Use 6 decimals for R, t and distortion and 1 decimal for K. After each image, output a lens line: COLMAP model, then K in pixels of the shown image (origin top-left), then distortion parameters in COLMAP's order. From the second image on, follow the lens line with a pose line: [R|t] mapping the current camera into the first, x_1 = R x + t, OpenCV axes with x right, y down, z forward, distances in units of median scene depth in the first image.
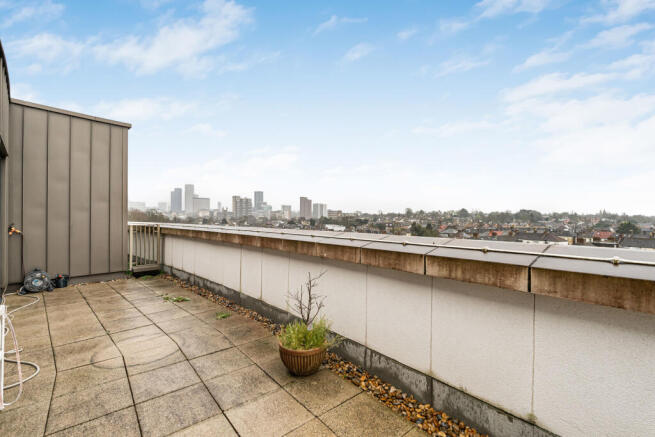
lens RADIAL K [[286.2, 0, 328.9], [0, 286.2, 218.7], [0, 0, 1]] dist [0.005860, -0.000137]
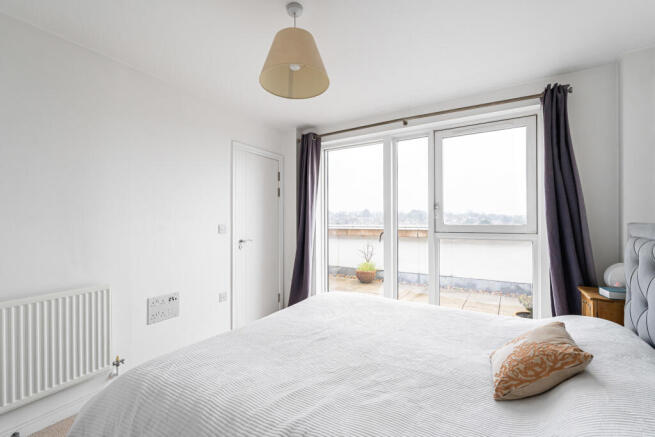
lens RADIAL K [[286.2, 0, 324.3], [0, 286.2, 216.3], [0, 0, 1]] dist [0.005860, -0.000137]
pose [[0.957598, -0.011155, 0.287892, -0.163455], [0.014567, 0.999847, -0.009713, 0.000691], [-0.287739, 0.013495, 0.957614, -0.174817]]
